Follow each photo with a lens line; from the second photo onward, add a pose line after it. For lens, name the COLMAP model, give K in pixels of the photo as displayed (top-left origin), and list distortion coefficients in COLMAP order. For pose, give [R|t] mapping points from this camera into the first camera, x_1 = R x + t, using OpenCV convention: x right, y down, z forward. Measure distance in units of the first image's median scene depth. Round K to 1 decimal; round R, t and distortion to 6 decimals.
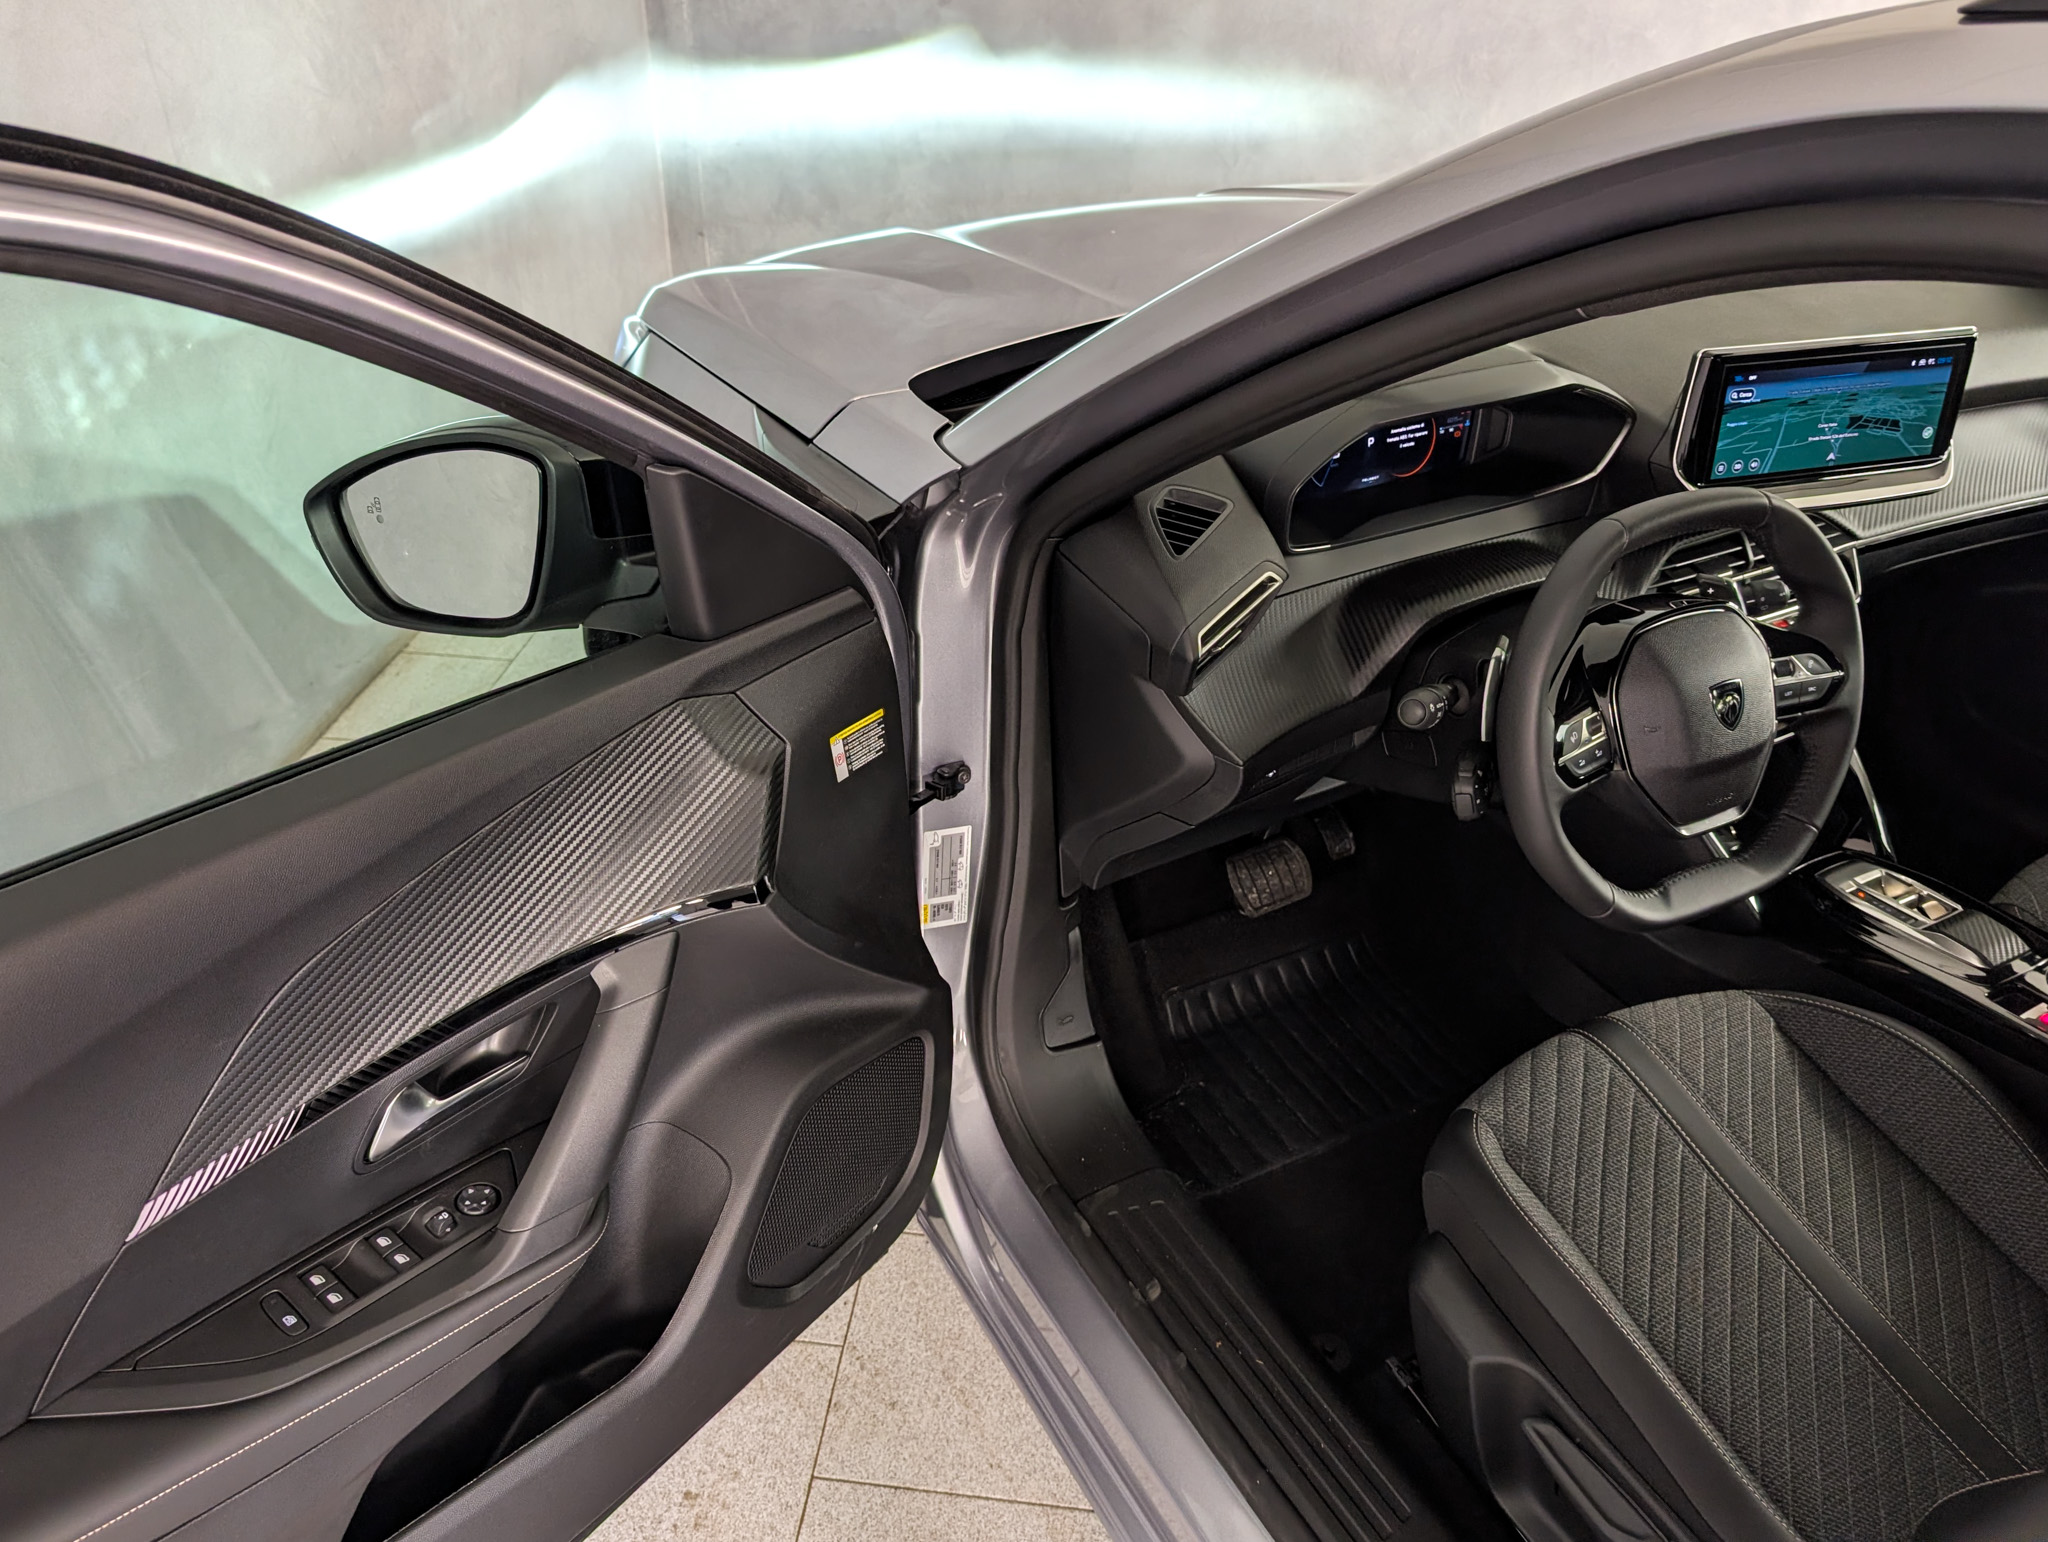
lens RADIAL K [[1489.7, 0, 1032.3], [0, 1489.7, 765.5], [0, 0, 1]] dist [0.009098, -0.010690]
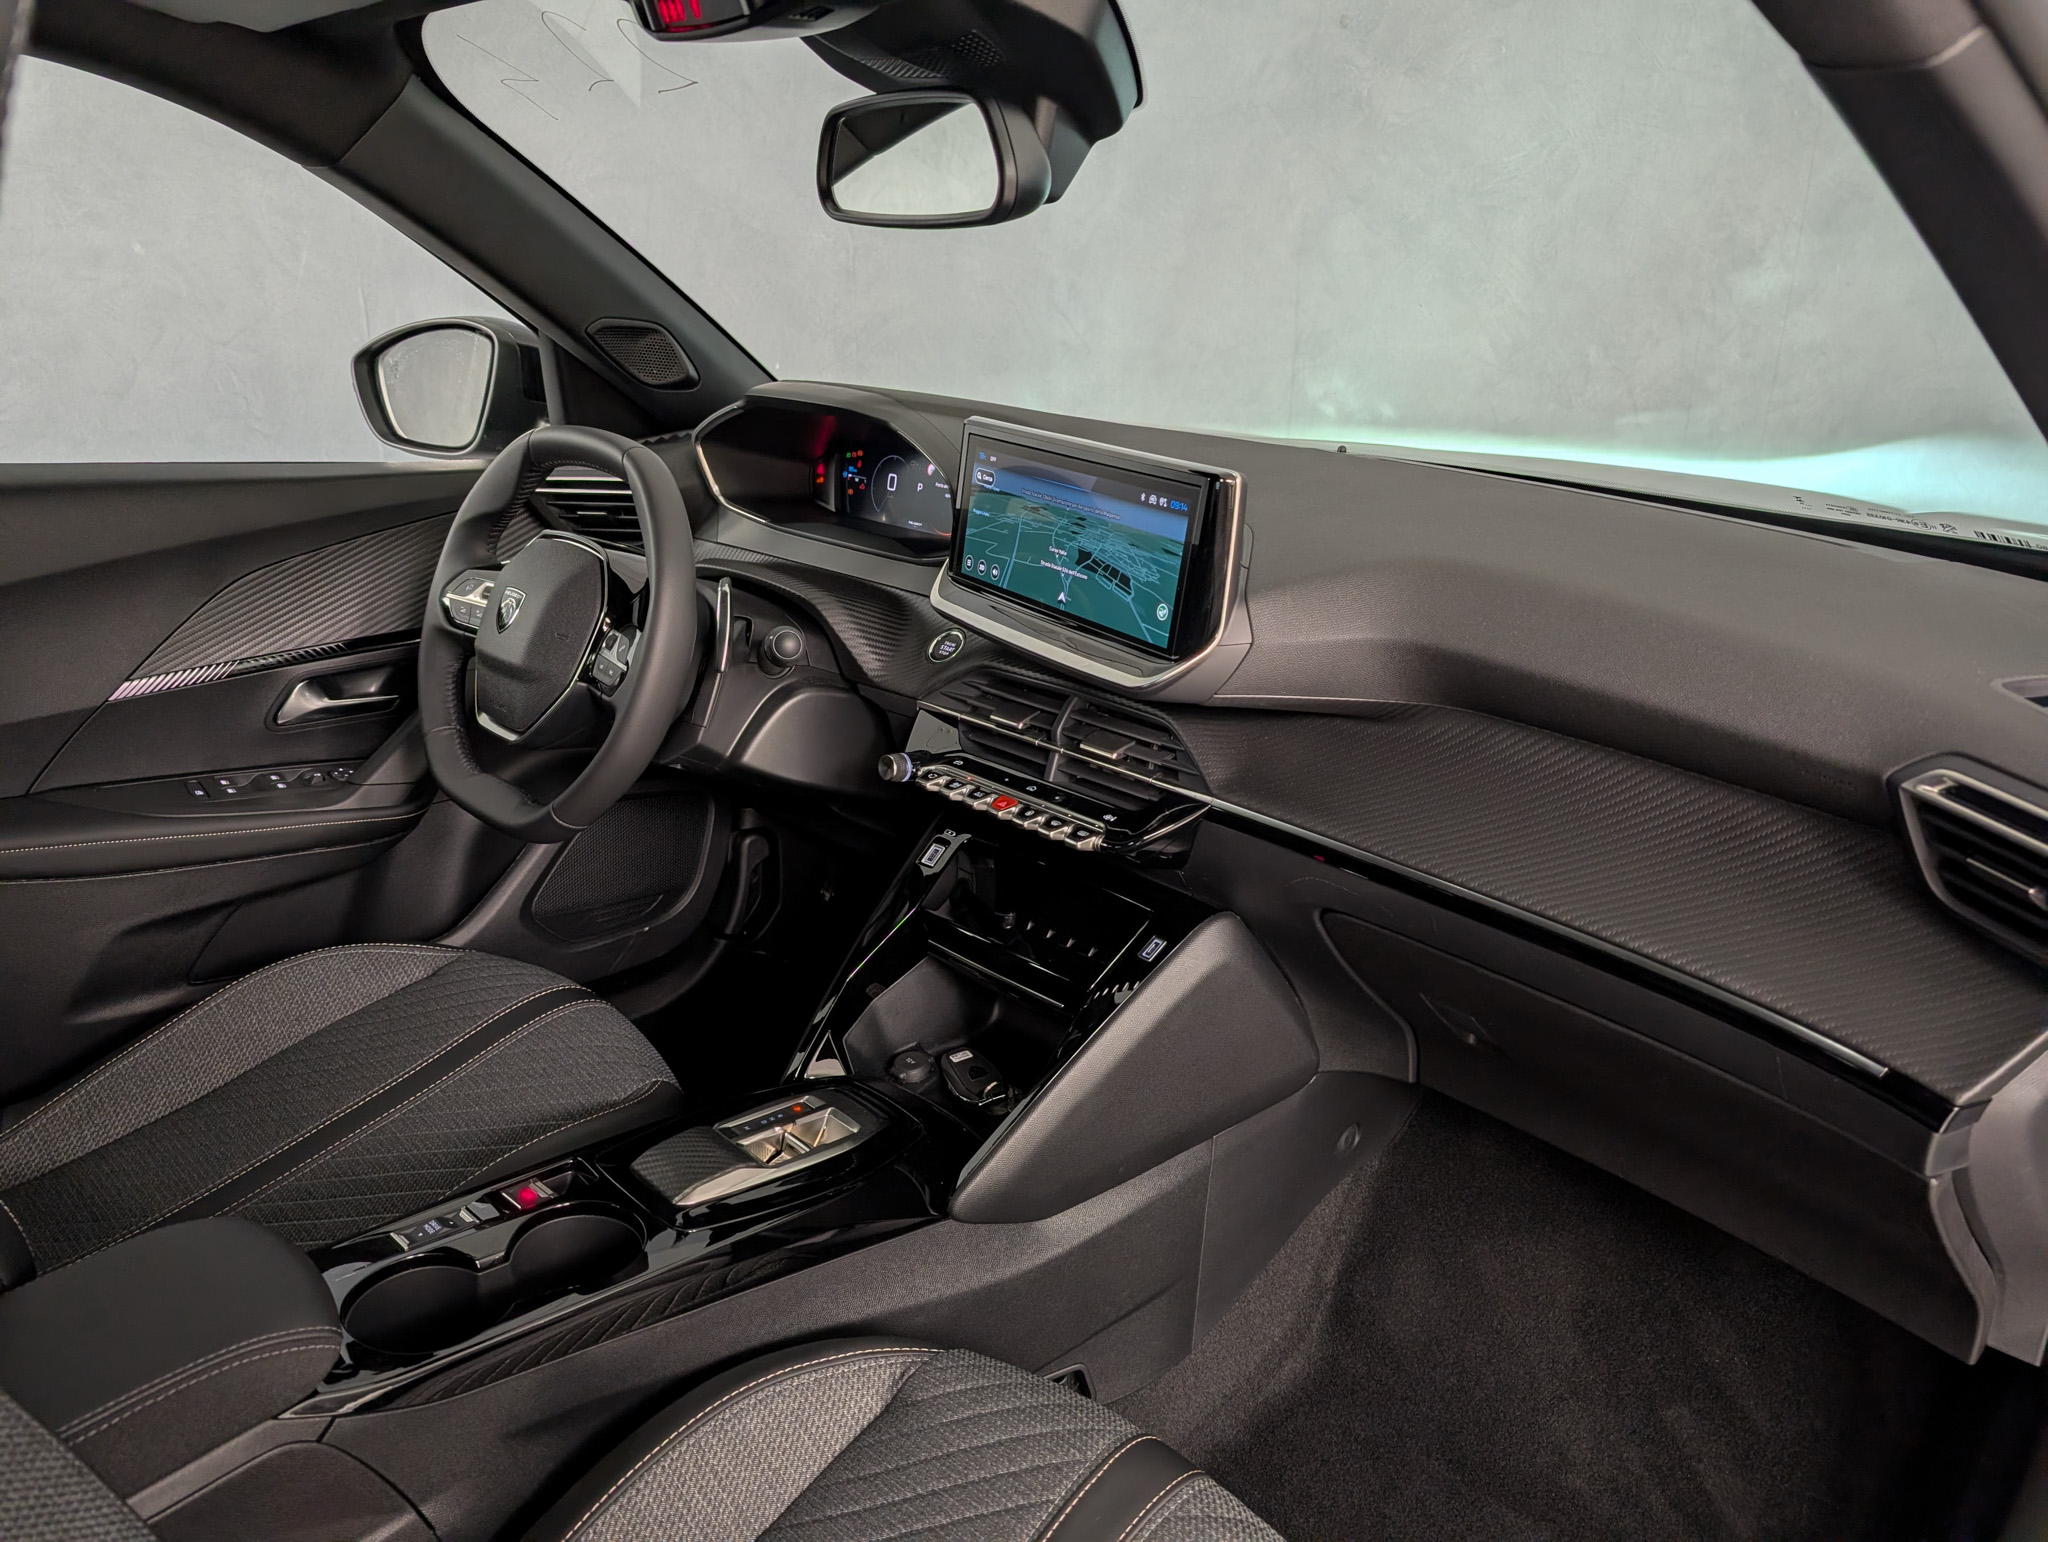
lens RADIAL K [[1398.6, 0, 1072.8], [0, 1398.6, 780.9], [0, 0, 1]] dist [0.041018, 0.000656]
pose [[0.314851, 0.323696, -0.892239, 1.222084], [-0.543219, 0.832319, 0.110268, -0.214834], [0.778320, 0.449963, 0.437894, 0.751510]]
